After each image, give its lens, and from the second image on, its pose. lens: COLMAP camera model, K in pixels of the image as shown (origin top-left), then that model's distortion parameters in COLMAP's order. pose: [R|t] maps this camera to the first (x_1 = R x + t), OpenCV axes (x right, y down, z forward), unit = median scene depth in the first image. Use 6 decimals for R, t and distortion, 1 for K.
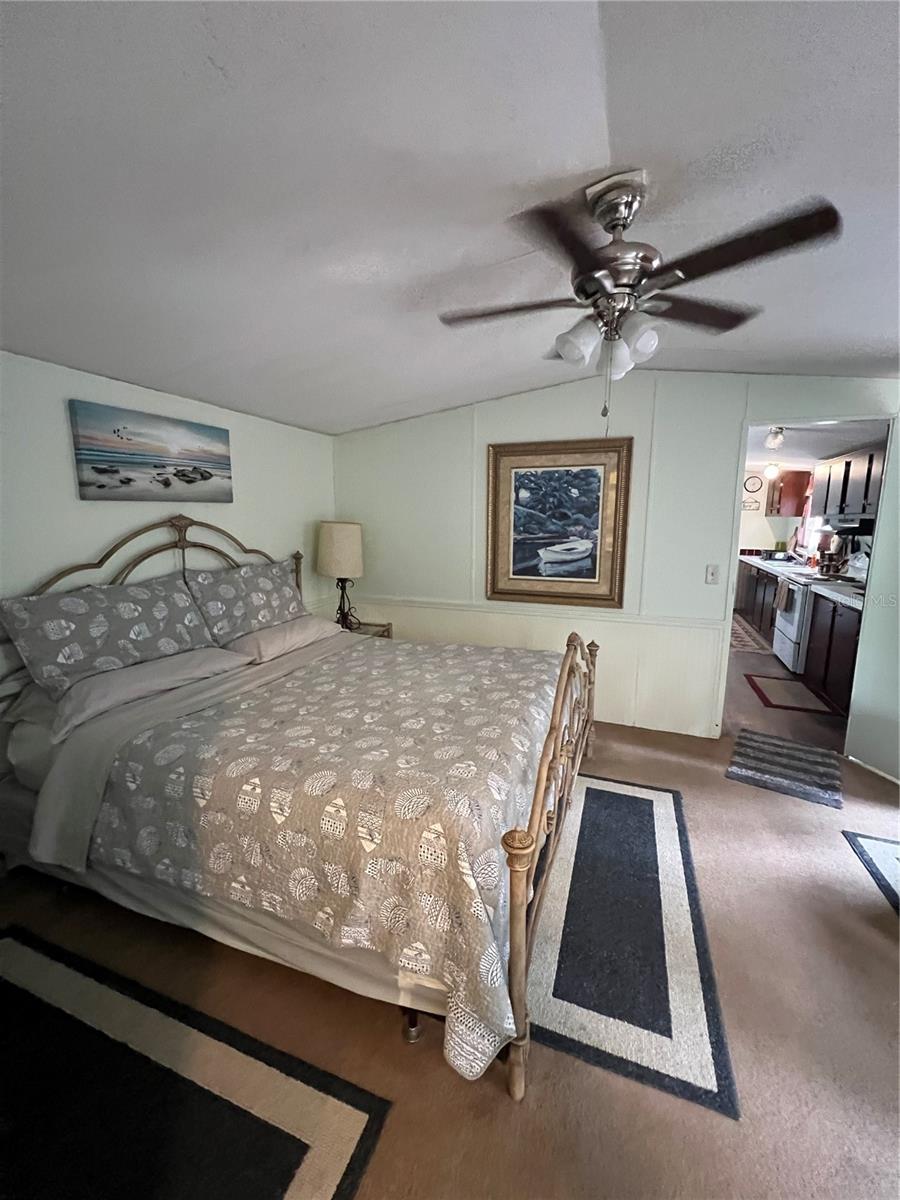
lens RADIAL K [[481.2, 0, 449.1], [0, 481.2, 598.2], [0, 0, 1]] dist [0.003024, 0.000031]
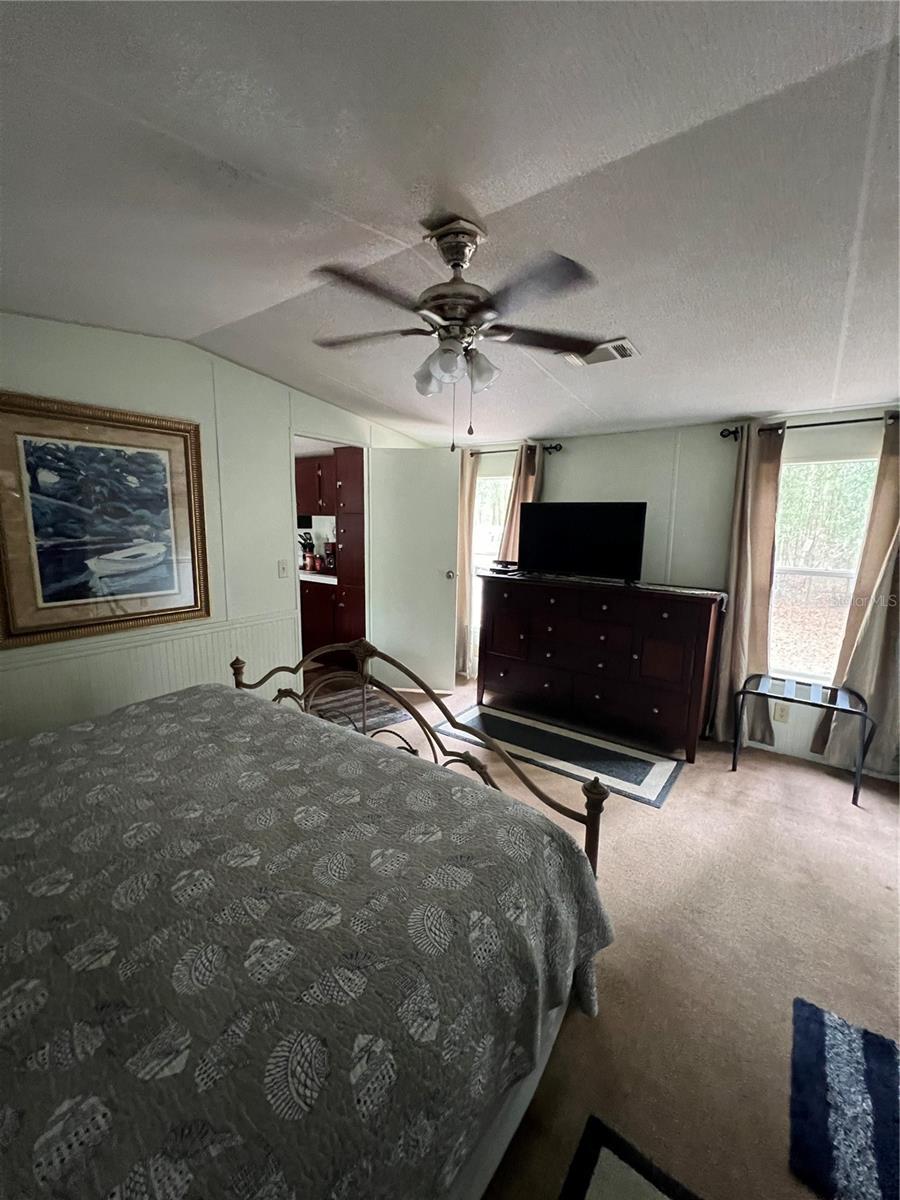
lens RADIAL K [[482.1, 0, 450.8], [0, 482.1, 596.8], [0, 0, 1]] dist [0.000117, 0.000050]
pose [[0.271006, -0.156329, 0.949799, -0.355238], [0.140584, 0.982572, 0.121610, -0.061999], [-0.952256, 0.100569, 0.288260, 0.320200]]
